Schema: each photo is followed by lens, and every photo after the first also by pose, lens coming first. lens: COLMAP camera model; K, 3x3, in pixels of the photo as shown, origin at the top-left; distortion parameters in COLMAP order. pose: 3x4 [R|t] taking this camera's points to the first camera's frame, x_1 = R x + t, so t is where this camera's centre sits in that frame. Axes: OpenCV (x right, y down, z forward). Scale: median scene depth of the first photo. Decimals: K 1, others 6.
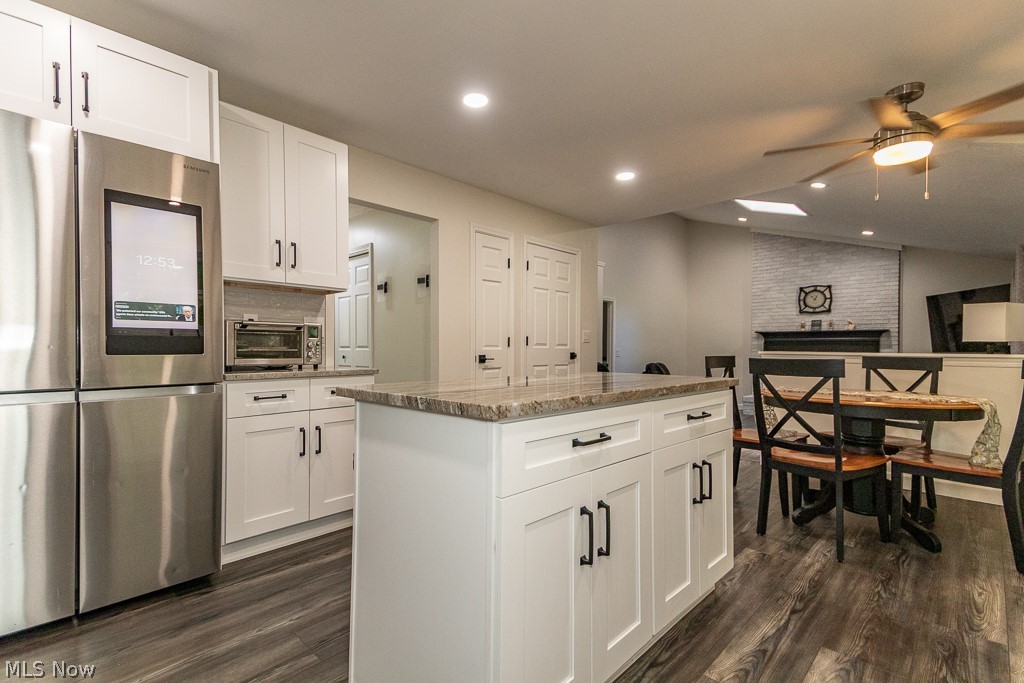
lens RADIAL K [[474.2, 0, 514.9], [0, 474.2, 339.5], [0, 0, 1]] dist [0.051587, -0.008958]
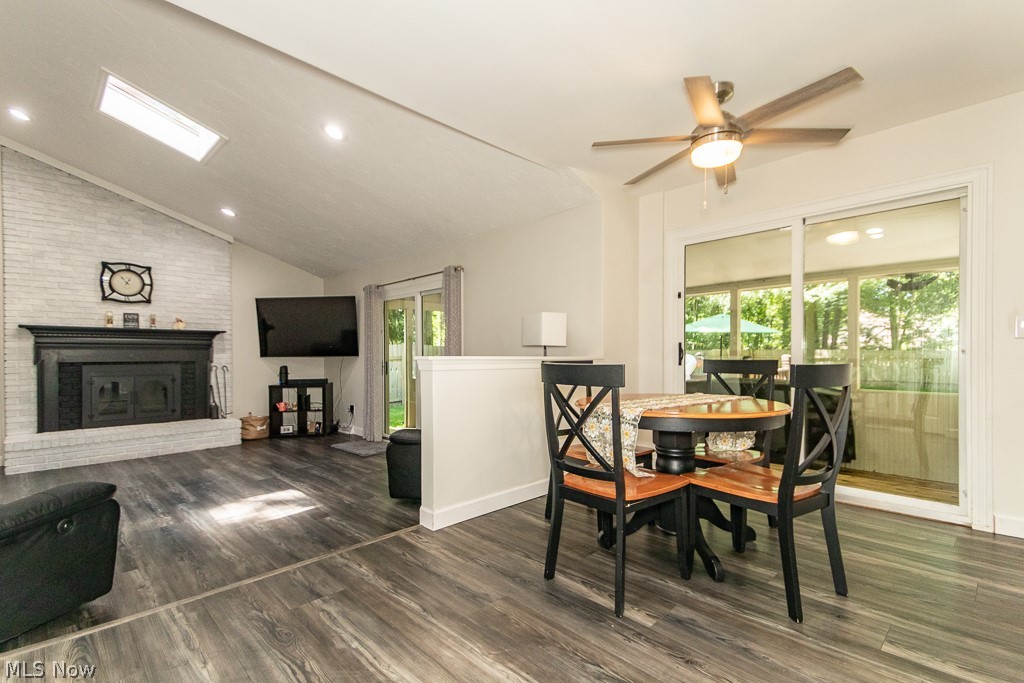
lens RADIAL K [[474.2, 0, 505.3], [0, 474.2, 354.4], [0, 0, 1]] dist [0.051587, -0.008958]
pose [[0.040007, -0.006077, 0.999181, -0.064403], [-0.015790, 0.999853, 0.006714, 0.006694], [-0.999075, -0.016046, 0.039905, 0.425171]]
